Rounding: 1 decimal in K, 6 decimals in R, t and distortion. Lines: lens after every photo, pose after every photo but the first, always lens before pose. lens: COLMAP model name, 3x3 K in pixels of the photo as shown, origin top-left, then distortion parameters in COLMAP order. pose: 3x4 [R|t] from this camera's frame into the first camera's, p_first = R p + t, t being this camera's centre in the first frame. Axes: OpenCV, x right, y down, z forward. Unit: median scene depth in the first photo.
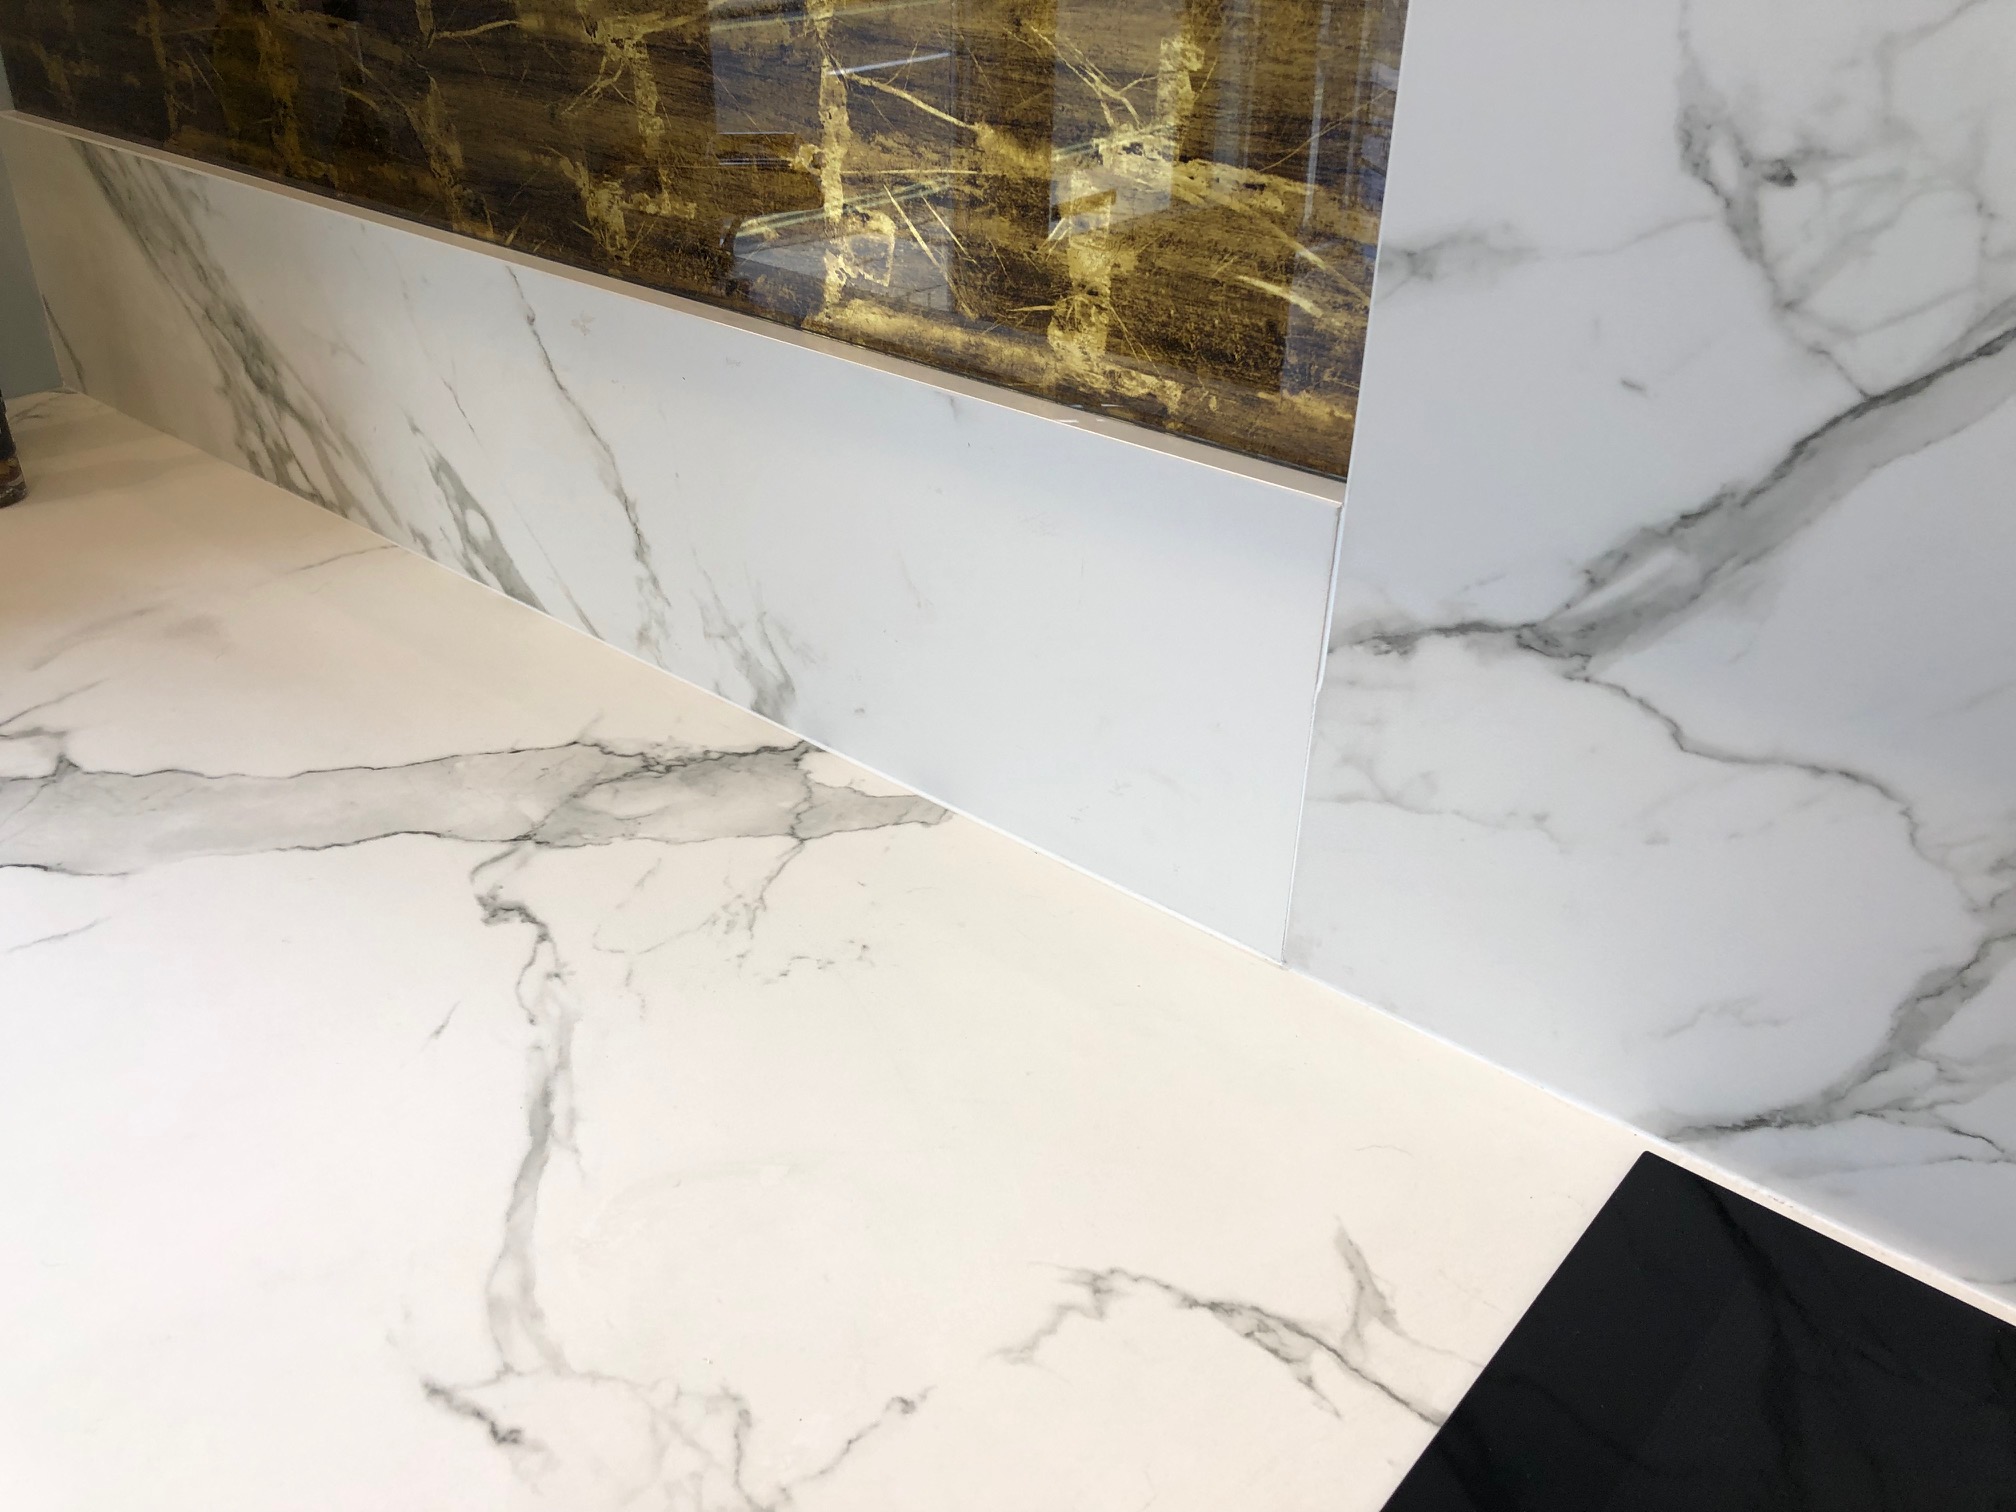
lens RADIAL K [[1650.6, 0, 1038.3], [0, 1650.6, 750.0], [0, 0, 1]] dist [0.010086, 0.000853]
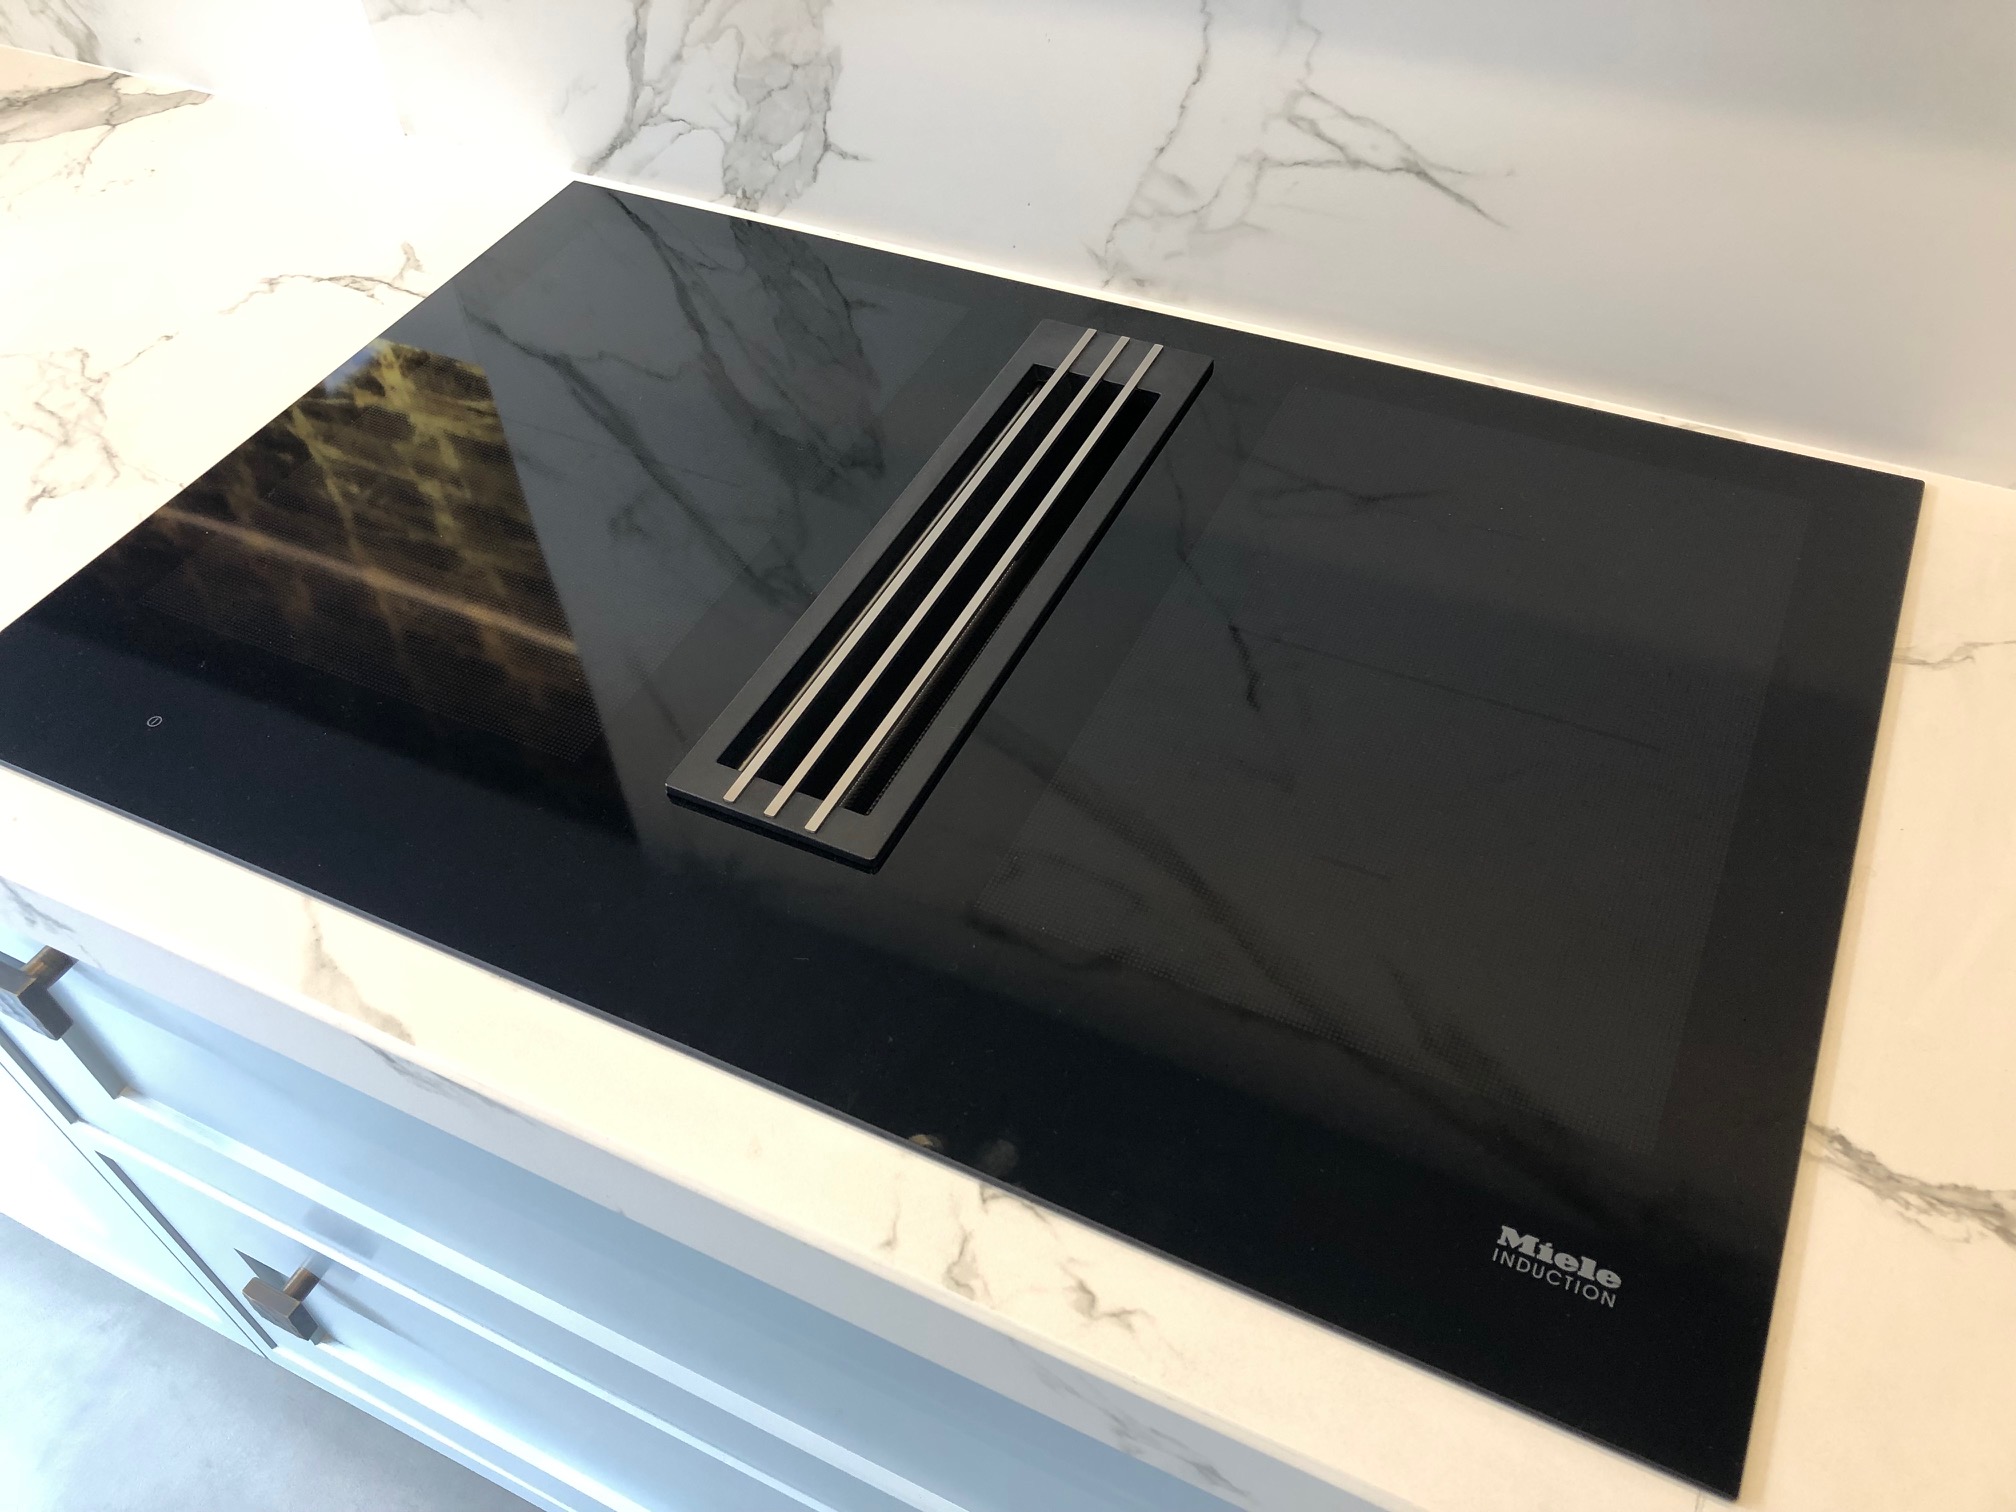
lens RADIAL K [[1650.6, 0, 1021.5], [0, 1650.6, 735.0], [0, 0, 1]] dist [0.010086, 0.000853]
pose [[0.969661, -0.216376, 0.113747, 0.401561], [0.173700, 0.937282, 0.302209, 0.277727], [-0.172004, -0.273283, 0.946431, -0.837488]]
